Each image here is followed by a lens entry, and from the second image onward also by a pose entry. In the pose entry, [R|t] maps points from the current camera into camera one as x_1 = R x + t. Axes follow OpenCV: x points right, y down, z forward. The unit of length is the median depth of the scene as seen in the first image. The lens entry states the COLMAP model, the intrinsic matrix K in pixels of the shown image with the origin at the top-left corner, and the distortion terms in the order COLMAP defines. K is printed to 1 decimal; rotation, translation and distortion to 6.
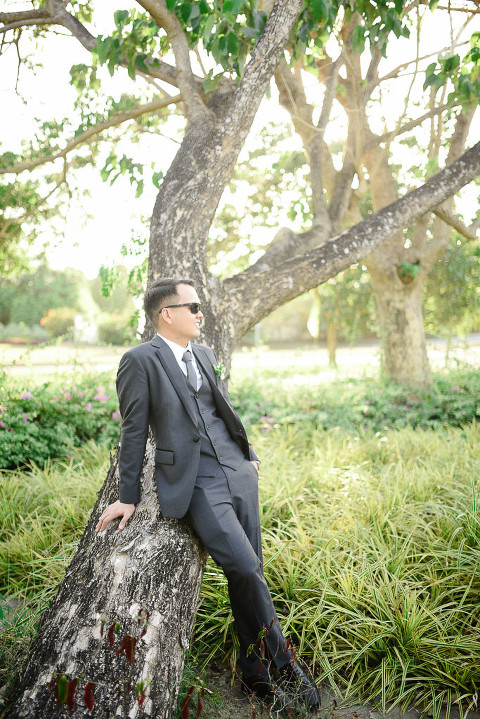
lens RADIAL K [[702.9, 0, 240.0], [0, 702.9, 359.5], [0, 0, 1]] dist [-0.022543, 0.014862]
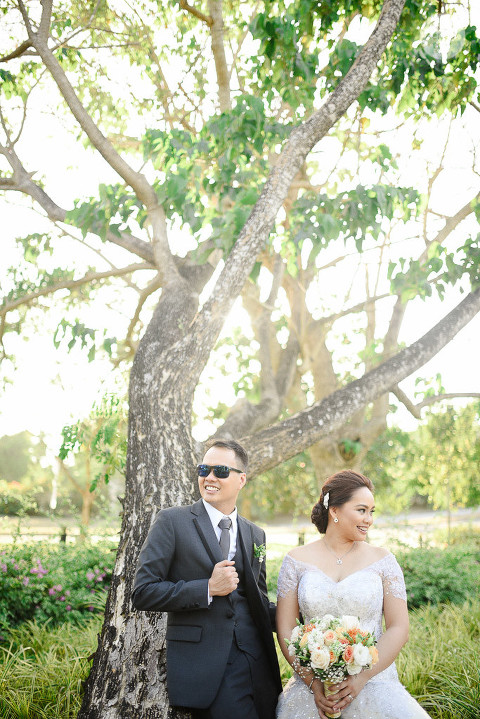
lens RADIAL K [[700.9, 0, 240.0], [0, 700.9, 359.5], [0, 0, 1]] dist [-0.051917, -0.002877]
pose [[0.989114, 0.060615, 0.134086, -0.091874], [-0.025645, 0.968282, -0.248541, 0.007557], [-0.144899, 0.242397, 0.959296, 0.041590]]
